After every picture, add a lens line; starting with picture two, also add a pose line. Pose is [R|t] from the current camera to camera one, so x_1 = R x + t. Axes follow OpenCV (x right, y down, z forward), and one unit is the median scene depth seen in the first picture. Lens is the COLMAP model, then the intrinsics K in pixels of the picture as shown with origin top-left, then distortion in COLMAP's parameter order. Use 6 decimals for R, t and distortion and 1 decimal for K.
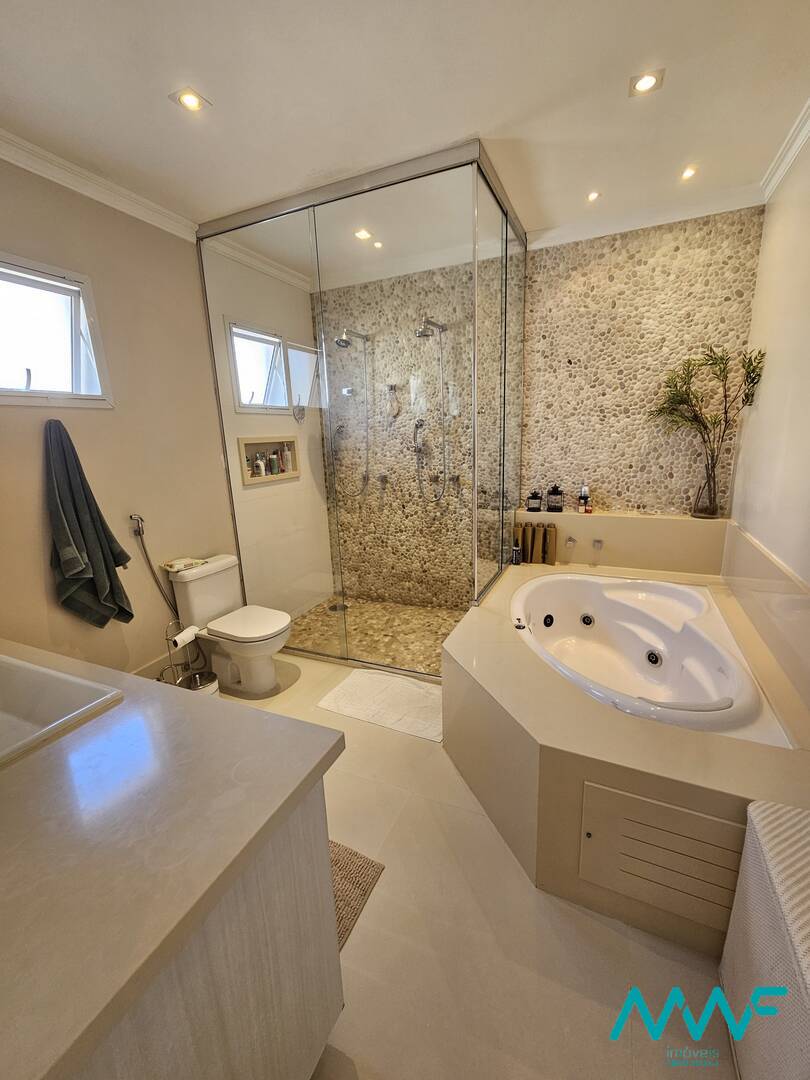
lens RADIAL K [[446.8, 0, 410.1], [0, 446.8, 539.9], [0, 0, 1]] dist [0.002957, -0.001523]
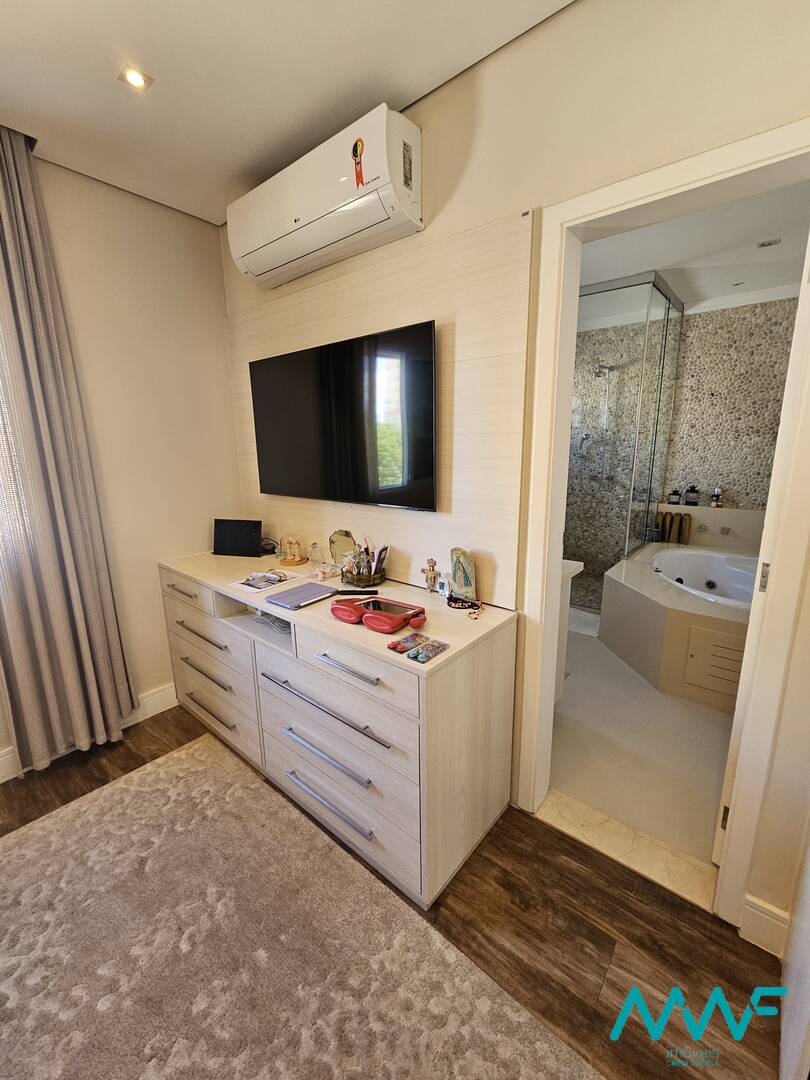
lens RADIAL K [[446.8, 0, 410.3], [0, 446.8, 540.6], [0, 0, 1]] dist [0.002957, -0.001523]
pose [[0.963597, 0.079530, -0.255255, -0.136383], [-0.081669, 0.996657, 0.002227, 0.108376], [0.254579, 0.018701, 0.966871, -0.508065]]
